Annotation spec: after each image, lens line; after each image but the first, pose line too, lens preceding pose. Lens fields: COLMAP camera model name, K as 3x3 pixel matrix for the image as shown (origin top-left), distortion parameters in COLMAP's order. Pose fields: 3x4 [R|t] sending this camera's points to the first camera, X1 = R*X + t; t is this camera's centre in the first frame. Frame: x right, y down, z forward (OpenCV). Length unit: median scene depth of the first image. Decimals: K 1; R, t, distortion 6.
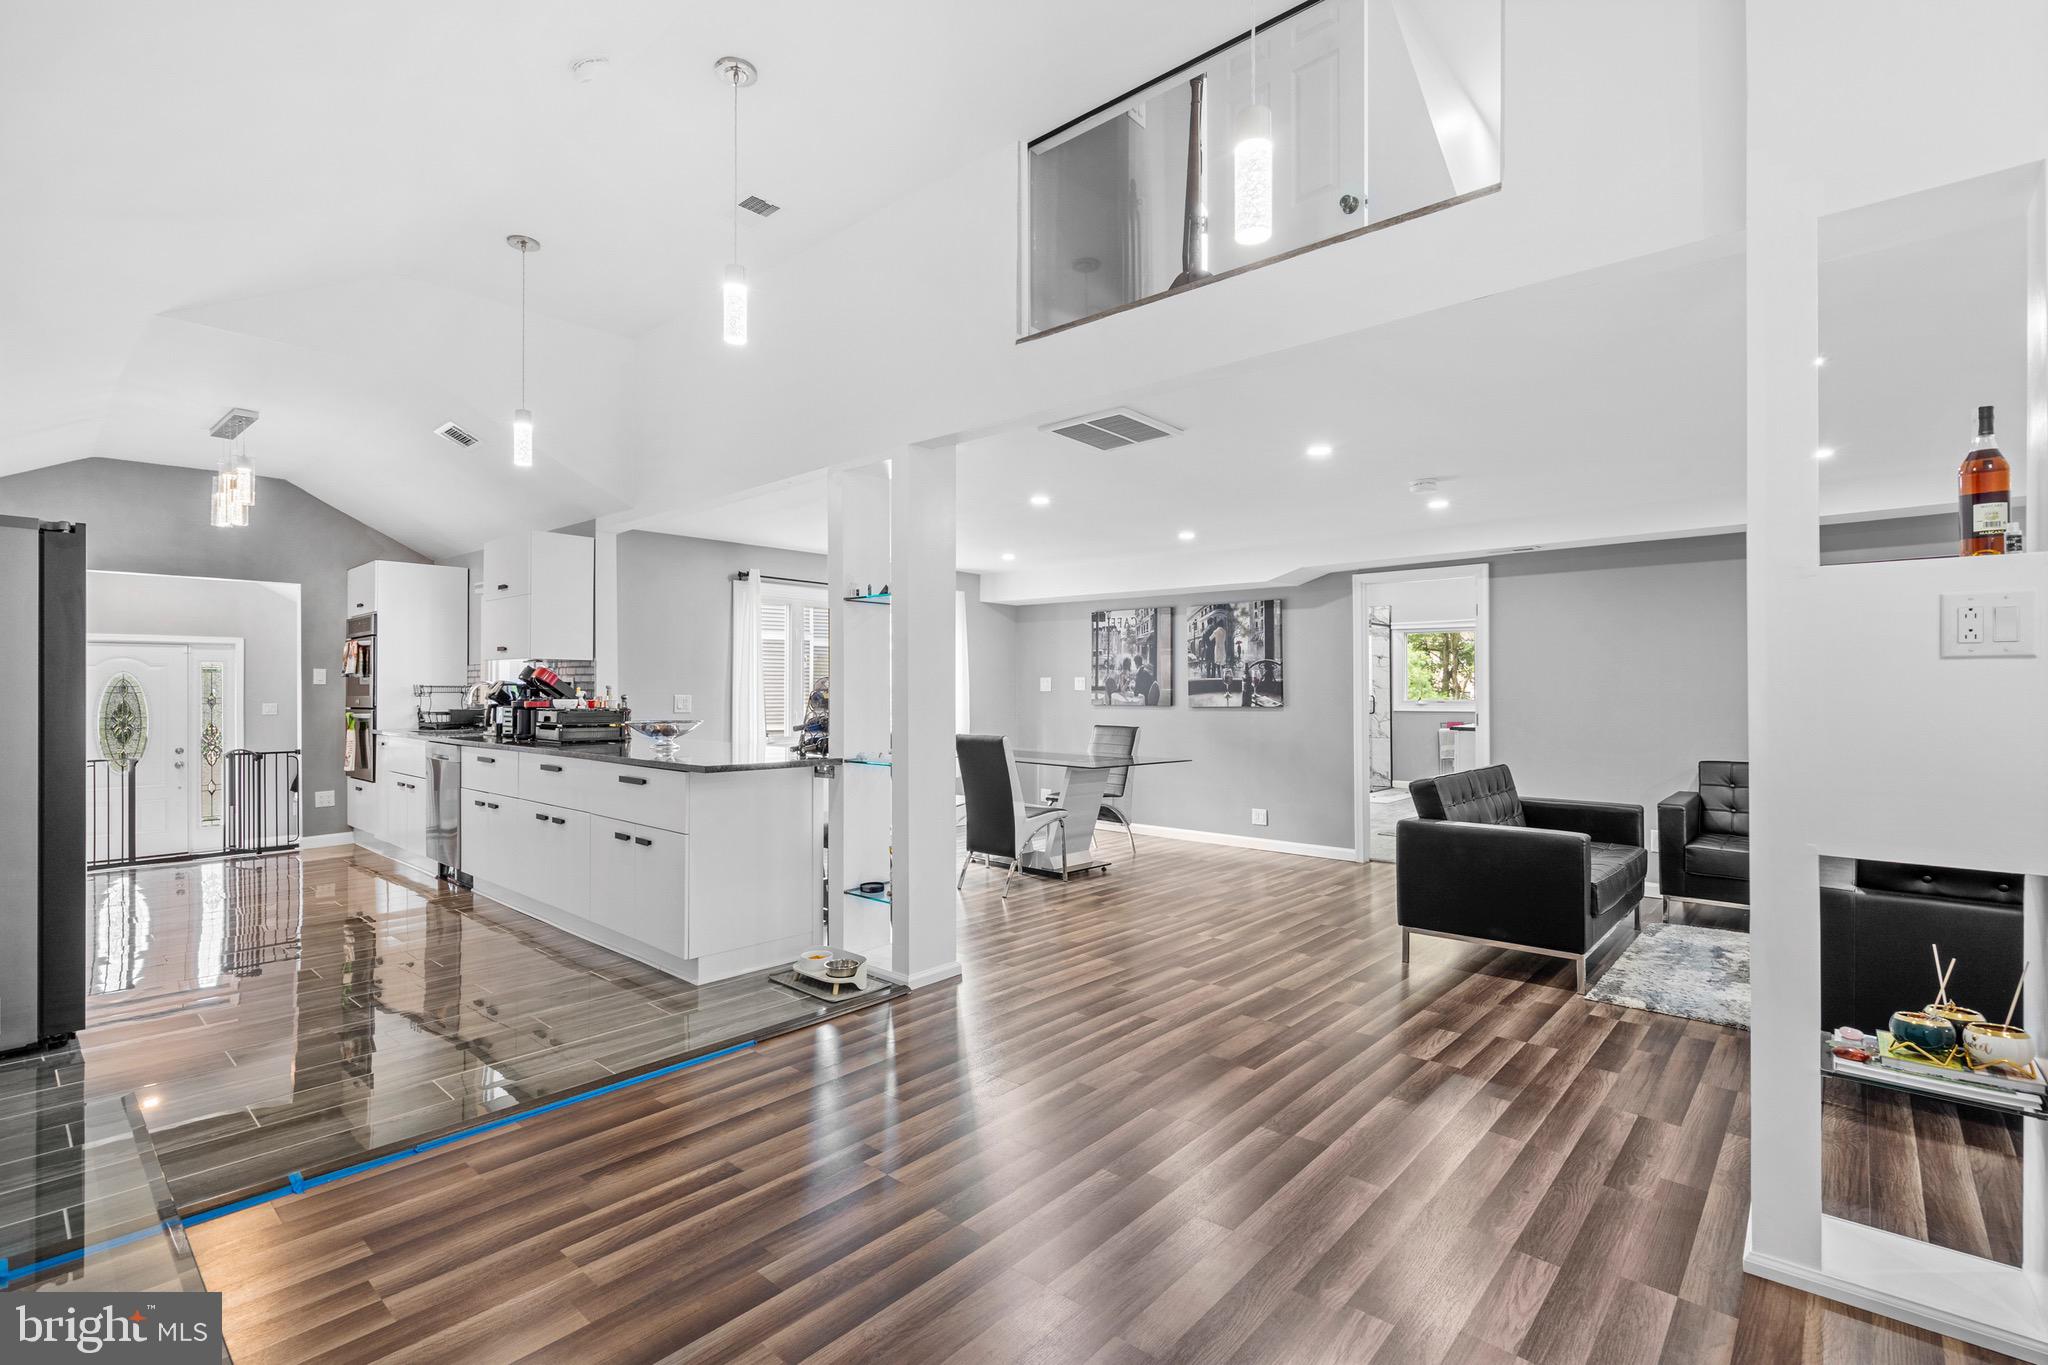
lens RADIAL K [[938.4, 0, 1024.0], [0, 938.4, 682.5], [0, 0, 1]] dist [-0.001834, 0.000299]
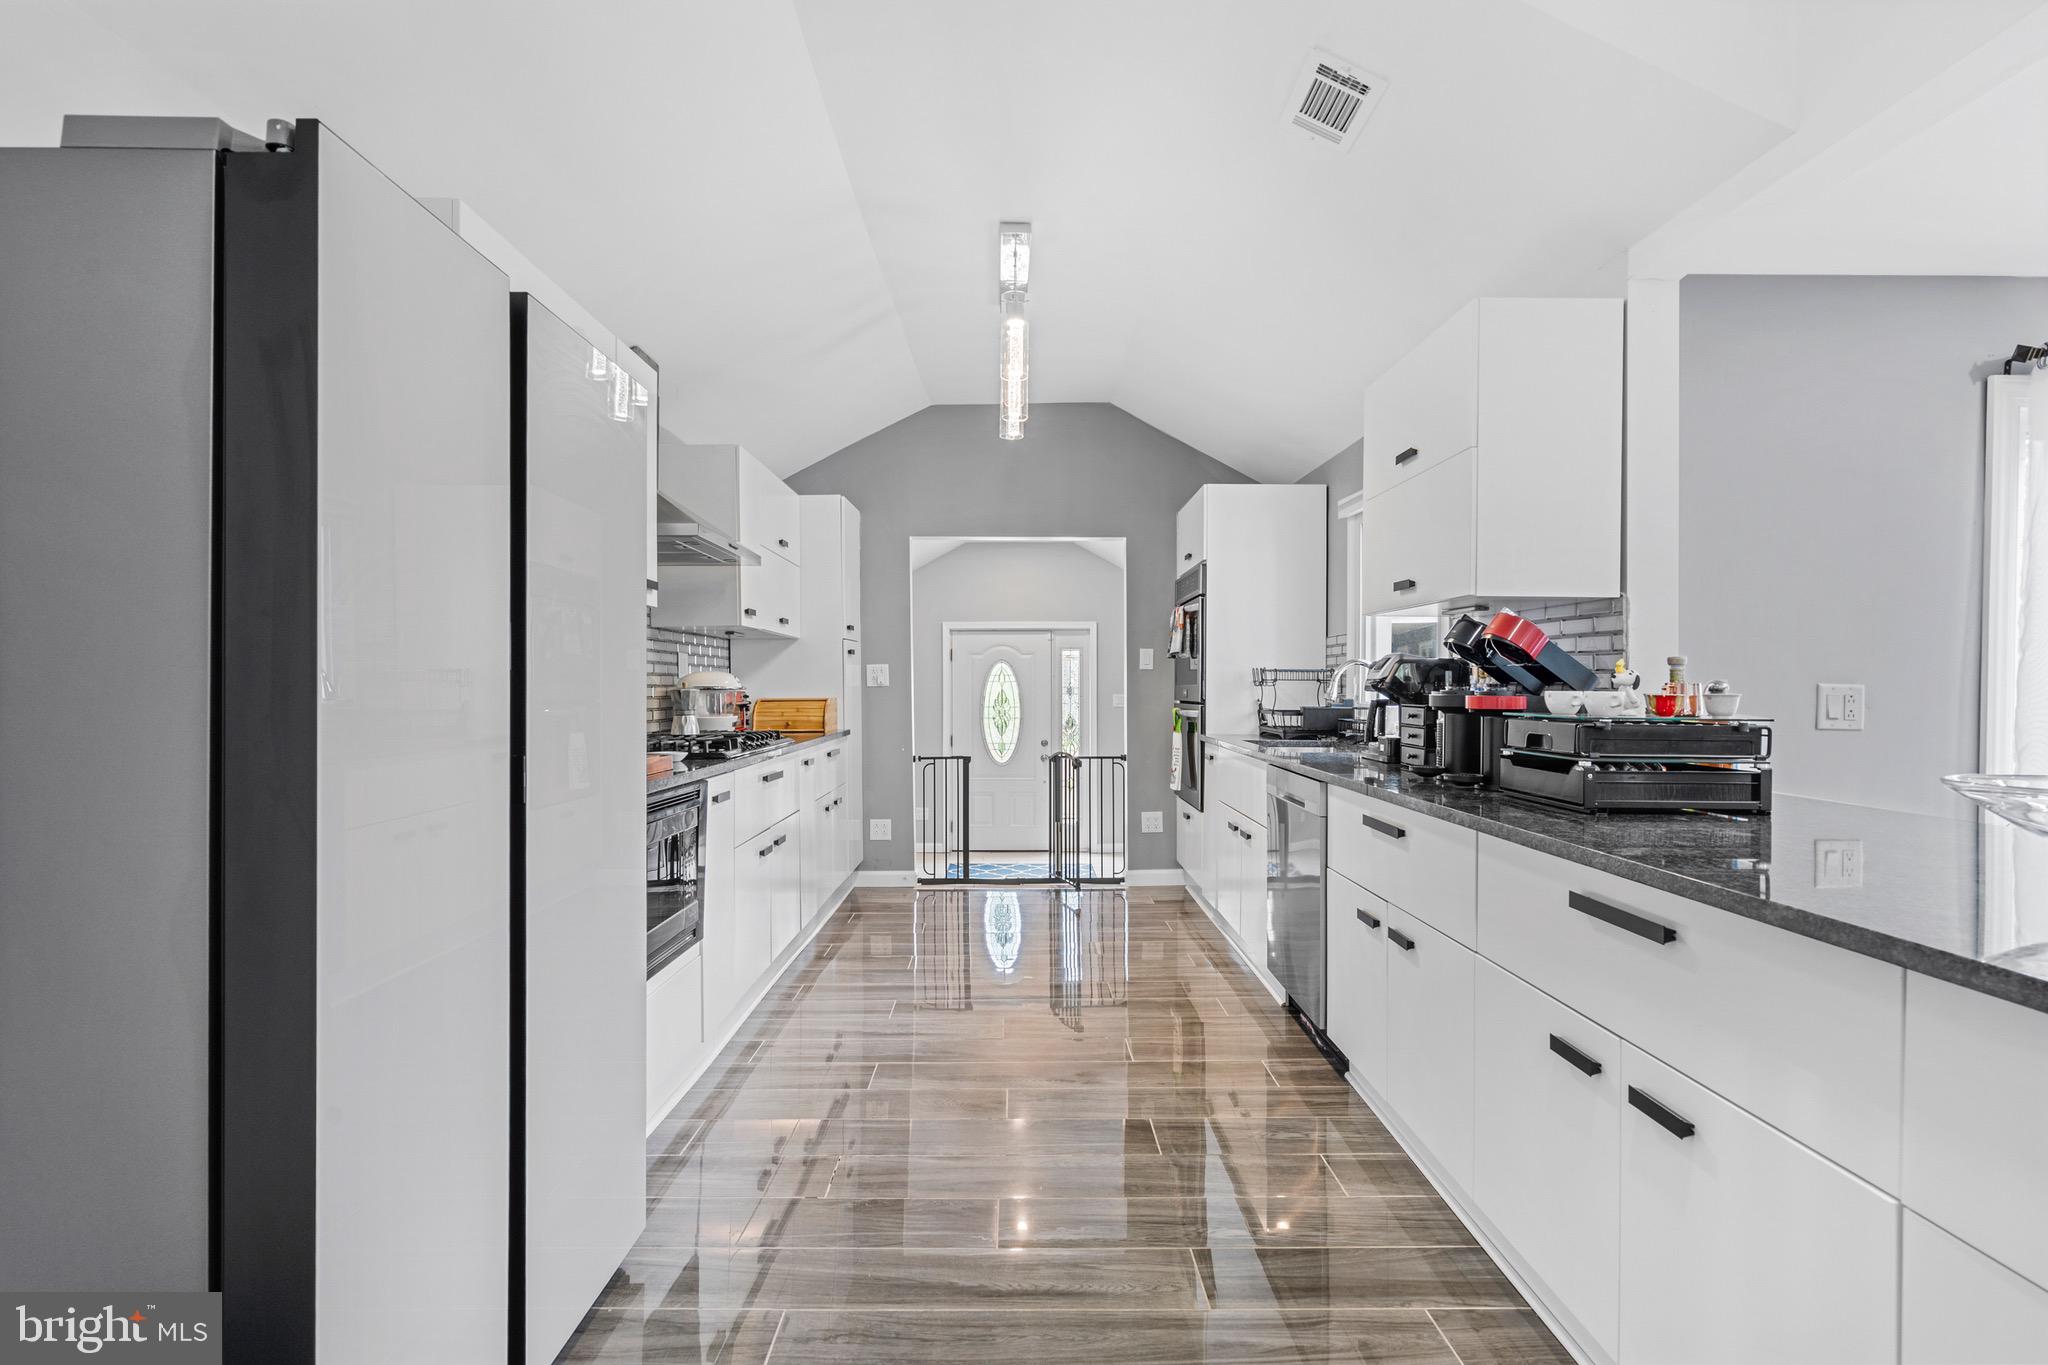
lens RADIAL K [[938.4, 0, 1024.0], [0, 938.4, 682.5], [0, 0, 1]] dist [-0.001834, 0.000299]
pose [[0.675422, 0.002627, -0.737426, -0.285496], [0.000638, 0.999991, 0.004147, 0.010013], [0.737431, -0.003271, 0.675415, 0.455280]]
